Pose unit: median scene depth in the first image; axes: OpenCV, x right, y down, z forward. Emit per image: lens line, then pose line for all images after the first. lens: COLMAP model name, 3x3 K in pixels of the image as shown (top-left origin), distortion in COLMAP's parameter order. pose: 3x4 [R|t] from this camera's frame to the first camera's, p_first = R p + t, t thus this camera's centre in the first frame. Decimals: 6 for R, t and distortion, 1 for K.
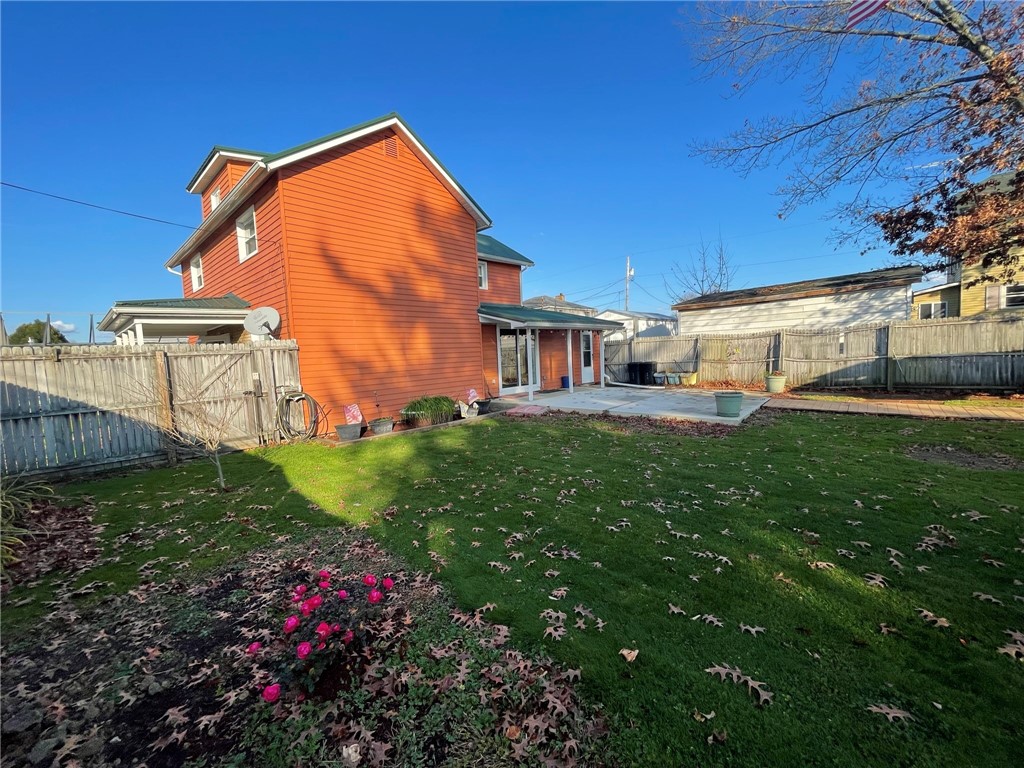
lens RADIAL K [[411.9, 0, 509.2], [0, 411.9, 383.0], [0, 0, 1]] dist [-0.003592, 0.001913]
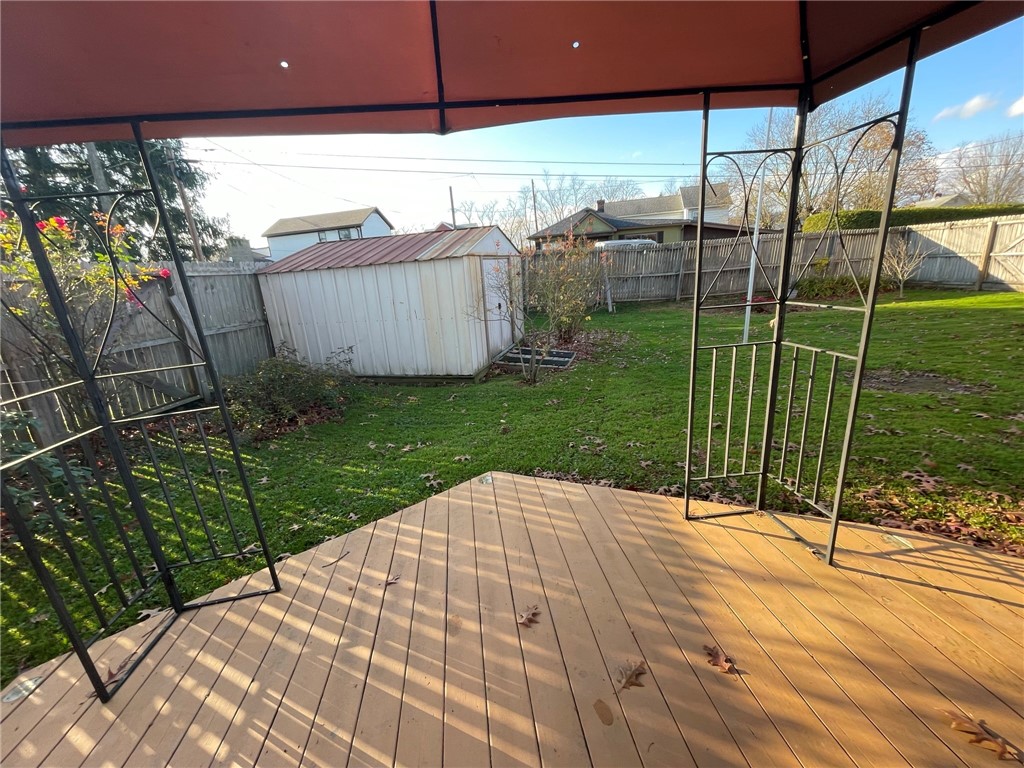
lens RADIAL K [[411.9, 0, 514.0], [0, 411.9, 388.6], [0, 0, 1]] dist [-0.003592, 0.001913]
pose [[-0.651418, 0.303283, -0.695466, 1.193194], [0.048810, 0.931485, 0.360489, -0.095669], [0.757147, 0.200884, -0.621590, 0.465296]]
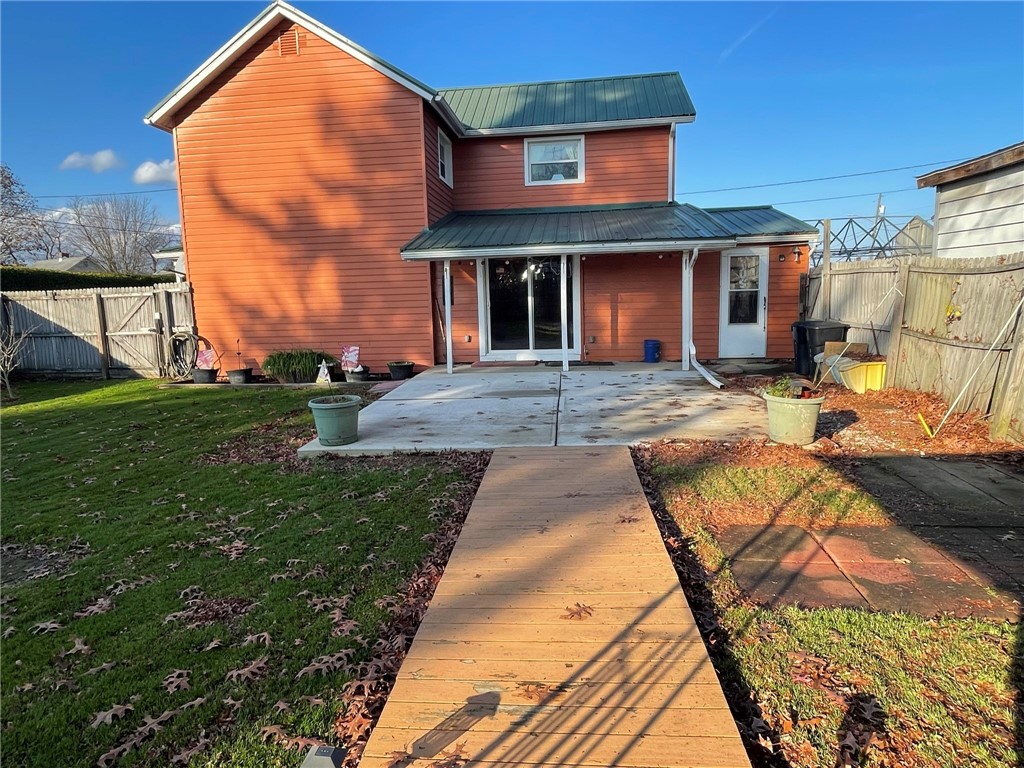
lens RADIAL K [[642.5, 0, 508.8], [0, 642.5, 384.3], [0, 0, 1]] dist [-0.015515, -0.002088]
pose [[0.592092, 0.144906, -0.792736, 1.051898], [-0.054482, 0.988648, 0.140025, -0.099127], [0.804027, -0.039718, 0.593265, 0.558091]]
